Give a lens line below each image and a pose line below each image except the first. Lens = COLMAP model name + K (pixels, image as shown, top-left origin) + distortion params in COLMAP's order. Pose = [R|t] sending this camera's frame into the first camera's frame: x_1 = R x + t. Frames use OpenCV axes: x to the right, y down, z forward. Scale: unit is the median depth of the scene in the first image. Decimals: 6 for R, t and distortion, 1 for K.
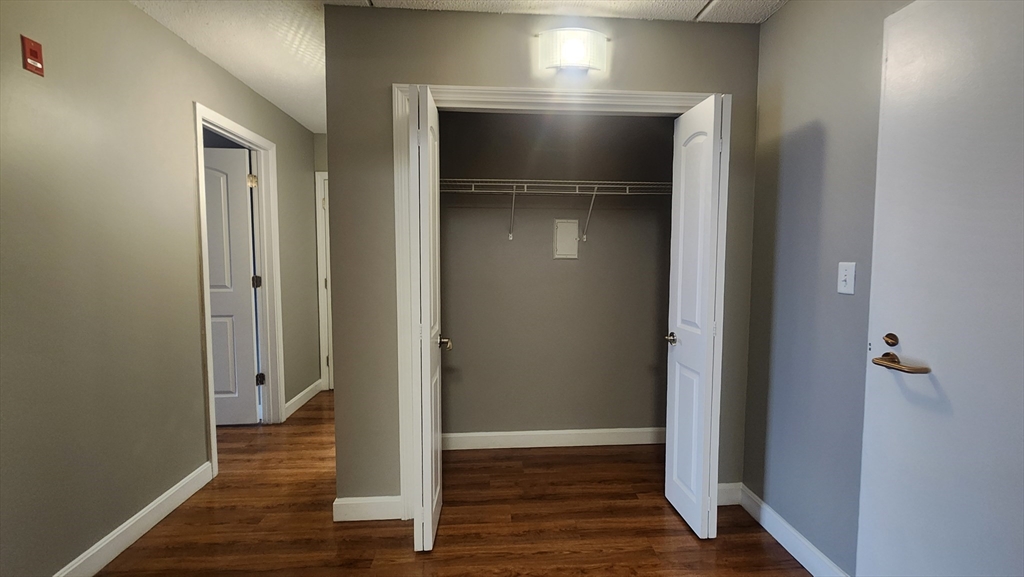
lens RADIAL K [[425.4, 0, 511.4], [0, 425.4, 287.1], [0, 0, 1]] dist [0.013172, -0.000433]
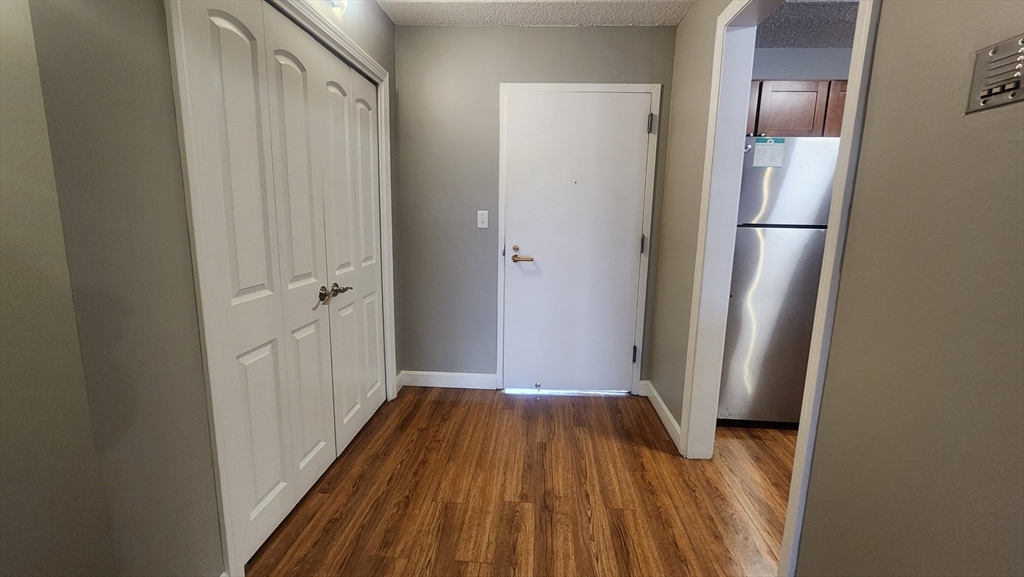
lens RADIAL K [[425.4, 0, 515.4], [0, 425.4, 286.5], [0, 0, 1]] dist [0.013172, -0.000433]
pose [[0.113909, -0.150654, 0.982002, -1.017573], [0.042817, 0.988262, 0.146648, 0.000168], [-0.992568, 0.025342, 0.119023, 0.642659]]
